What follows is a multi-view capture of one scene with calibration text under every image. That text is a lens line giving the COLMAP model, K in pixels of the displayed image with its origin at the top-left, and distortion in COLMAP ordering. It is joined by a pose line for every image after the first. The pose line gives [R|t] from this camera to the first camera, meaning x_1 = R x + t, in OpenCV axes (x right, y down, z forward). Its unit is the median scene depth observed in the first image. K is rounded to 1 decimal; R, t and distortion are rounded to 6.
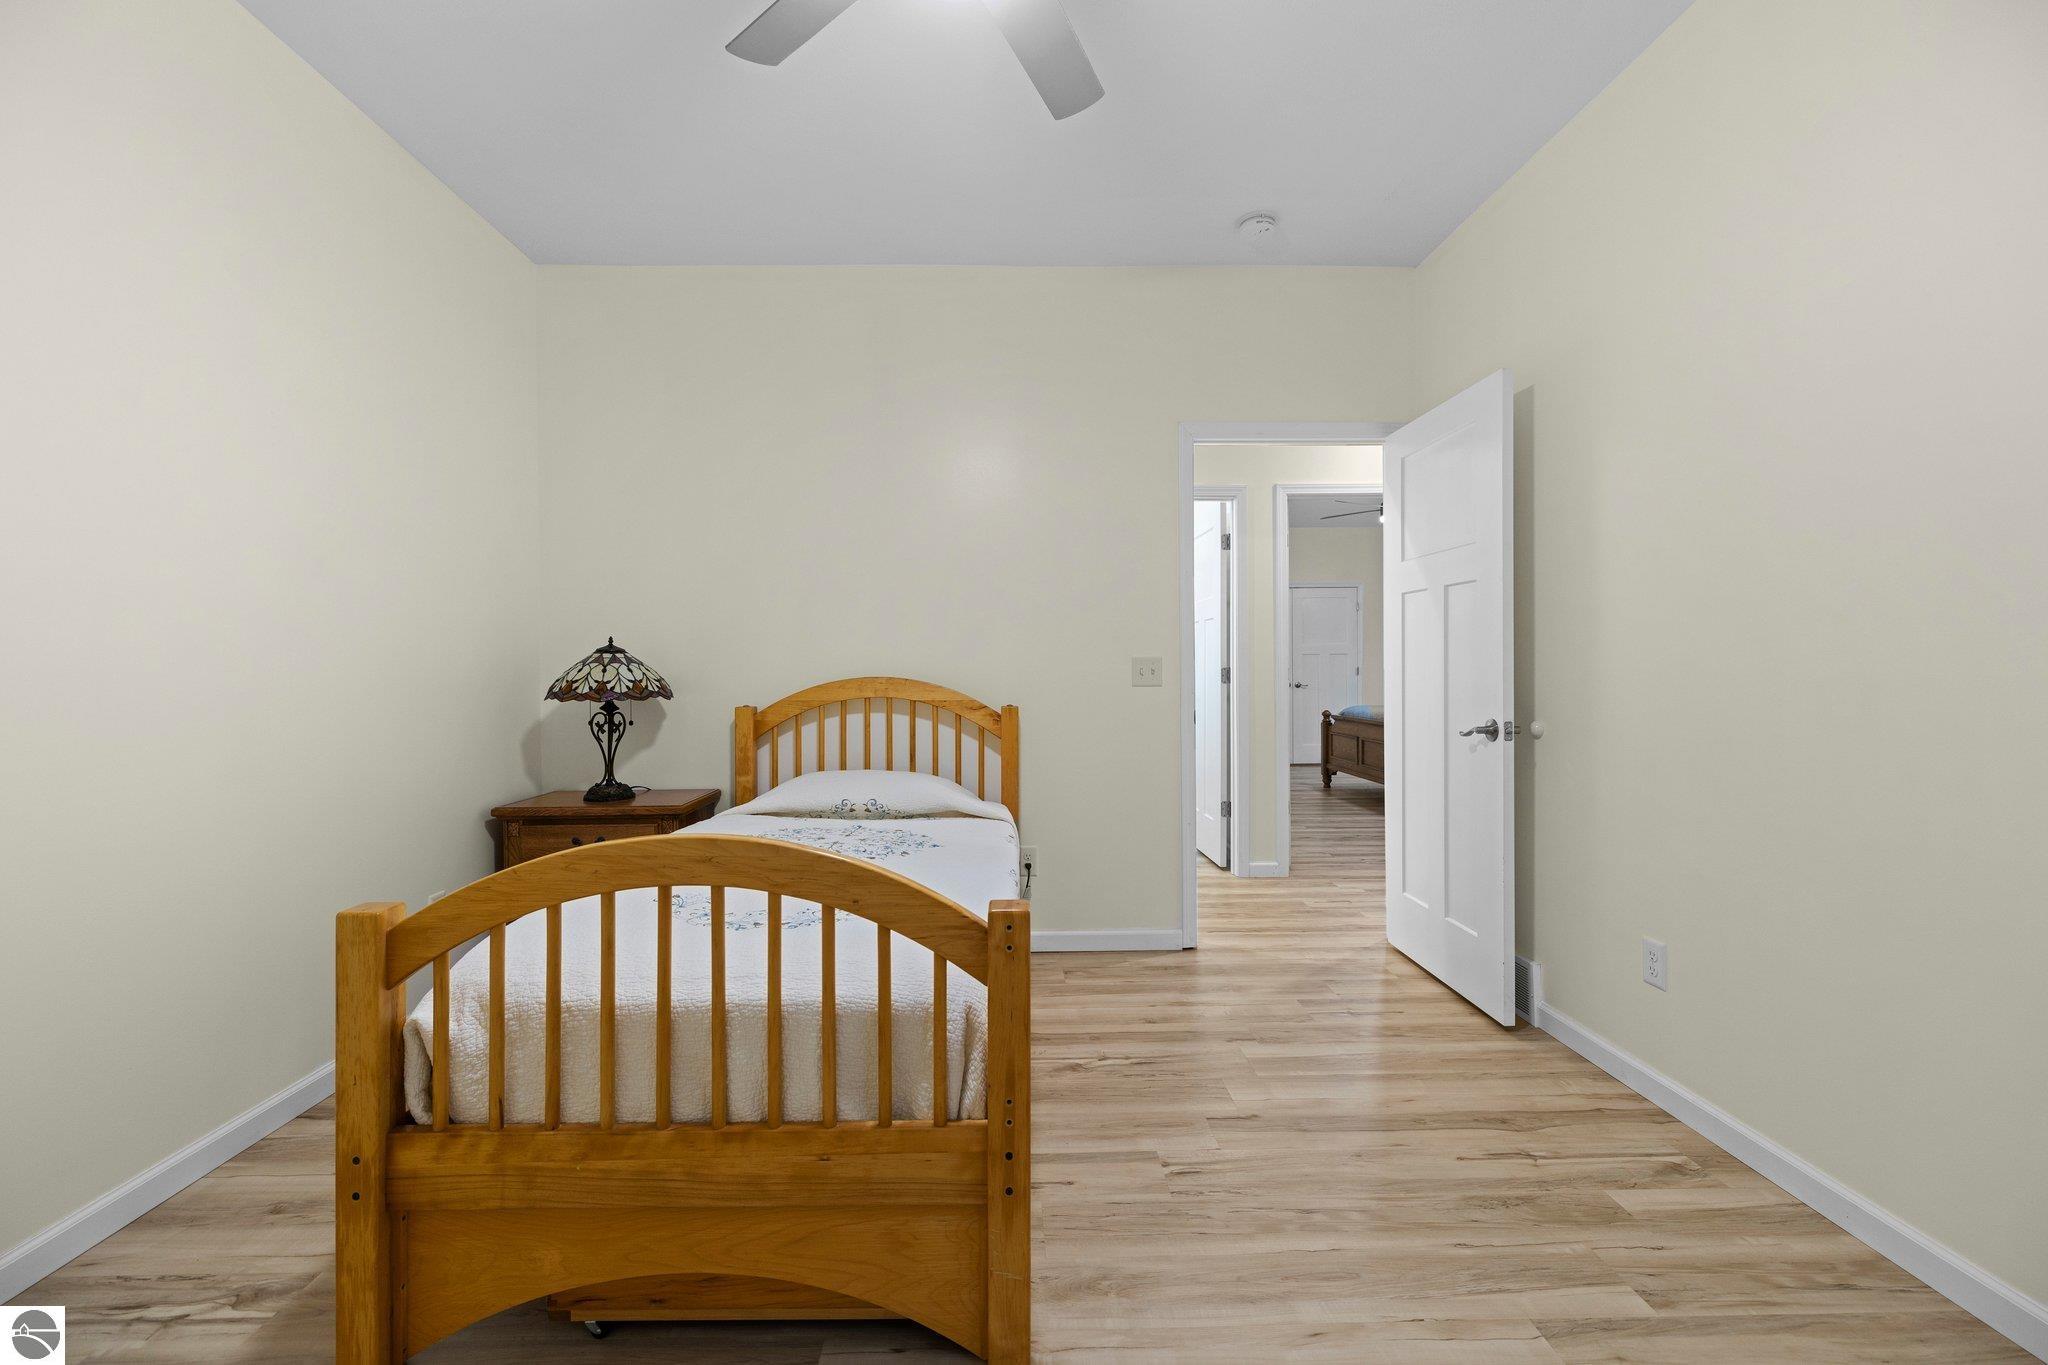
lens RADIAL K [[873.7, 0, 1024.0], [0, 873.7, 682.5], [0, 0, 1]] dist [0.000732, 0.000089]
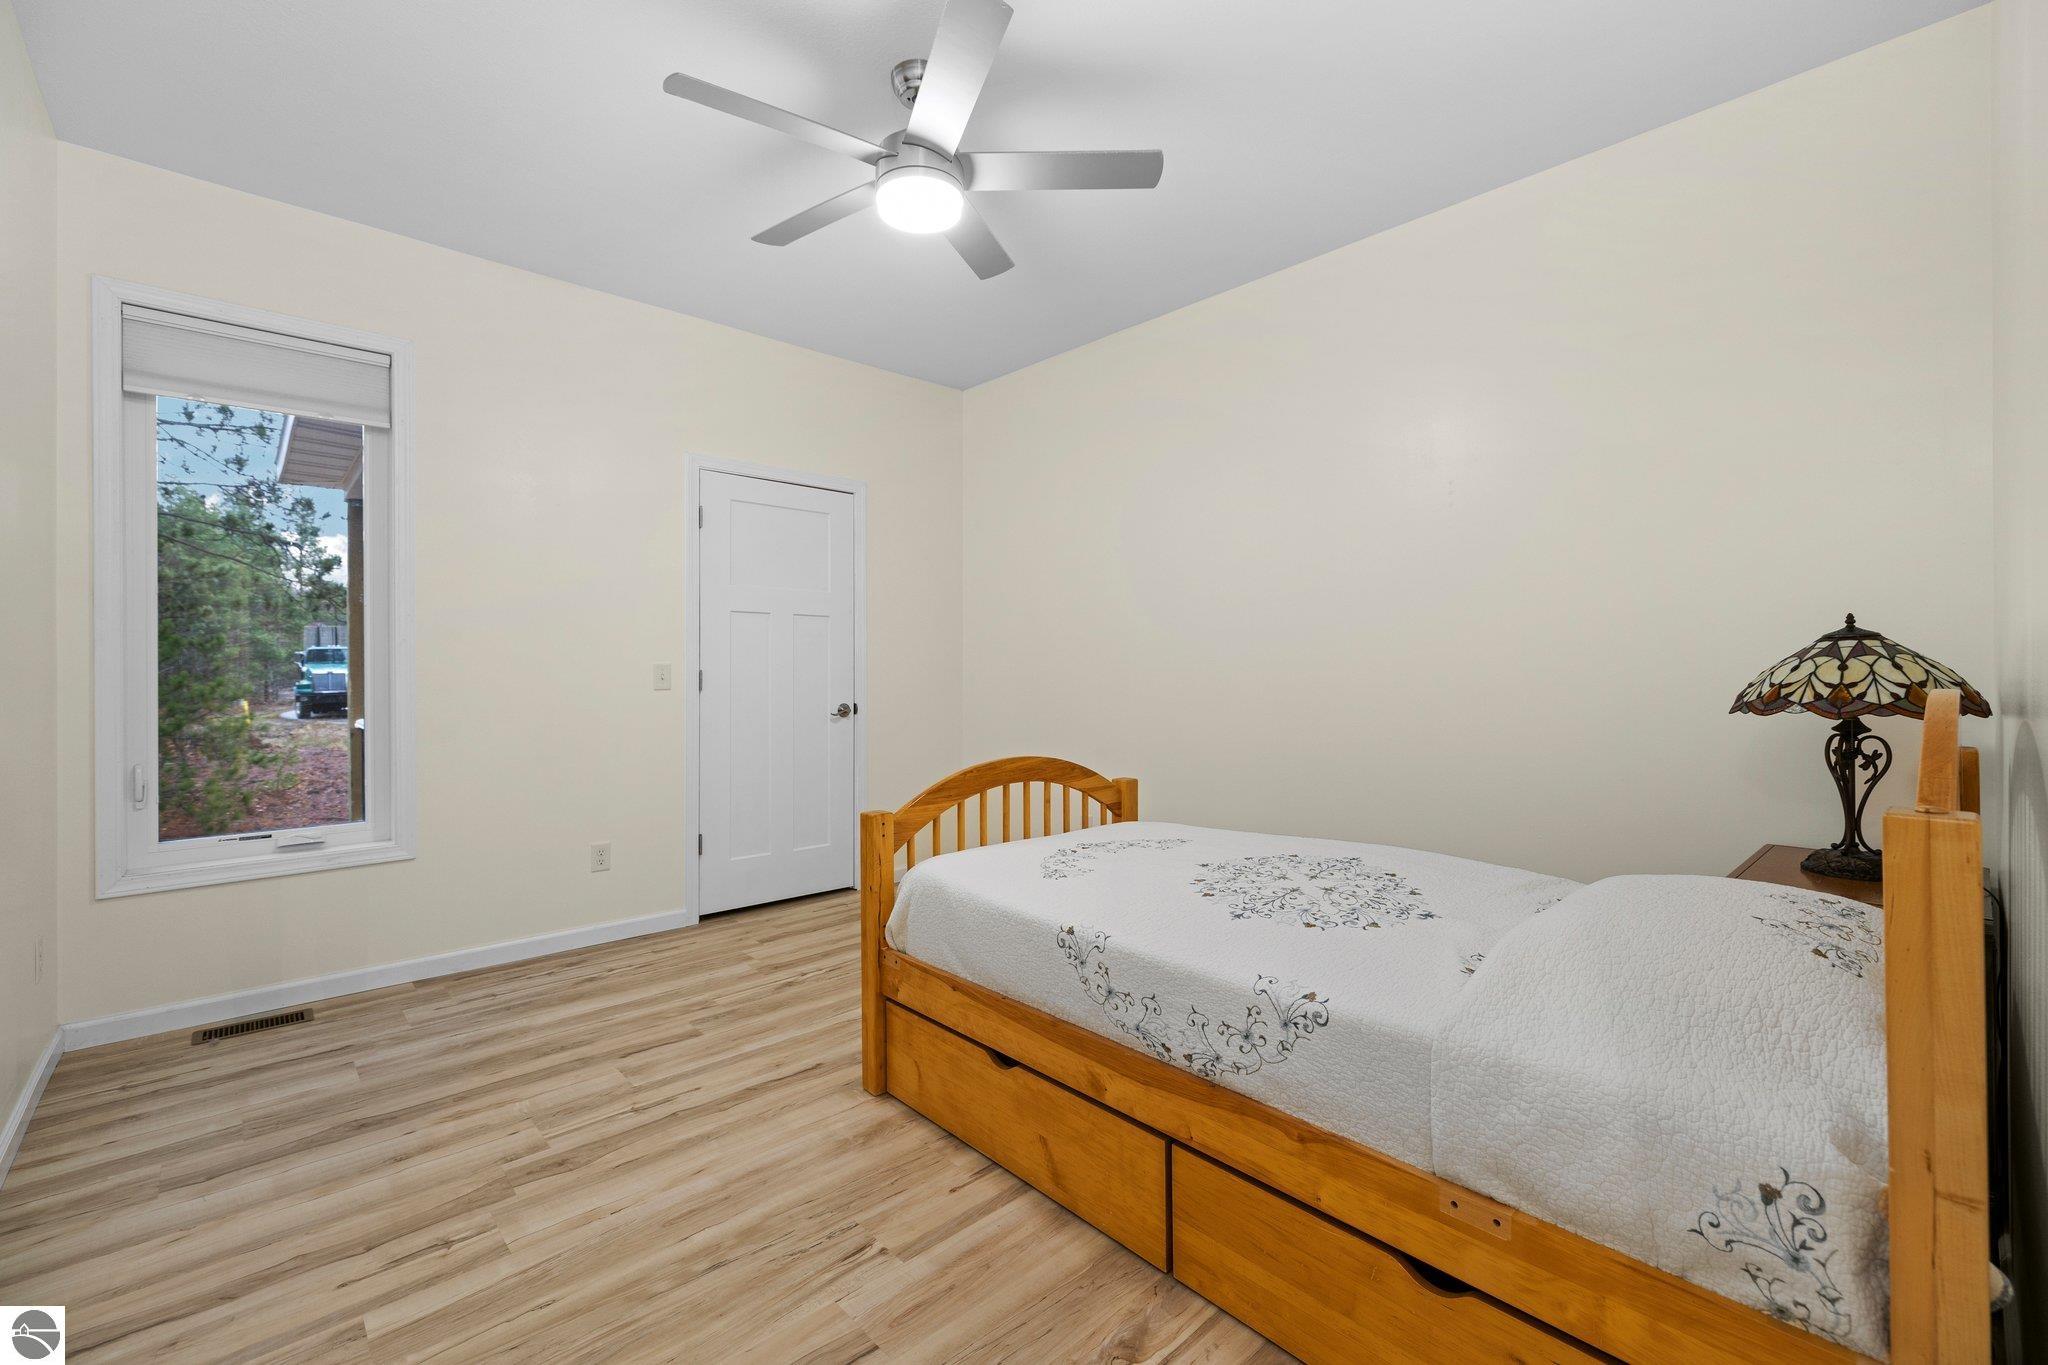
lens RADIAL K [[873.7, 0, 1024.0], [0, 873.7, 682.5], [0, 0, 1]] dist [0.000732, 0.000089]
pose [[-0.760345, 0.004759, -0.649502, 0.399570], [0.002095, 0.999986, 0.004875, -0.007720], [0.649516, 0.002346, -0.760344, 1.136701]]
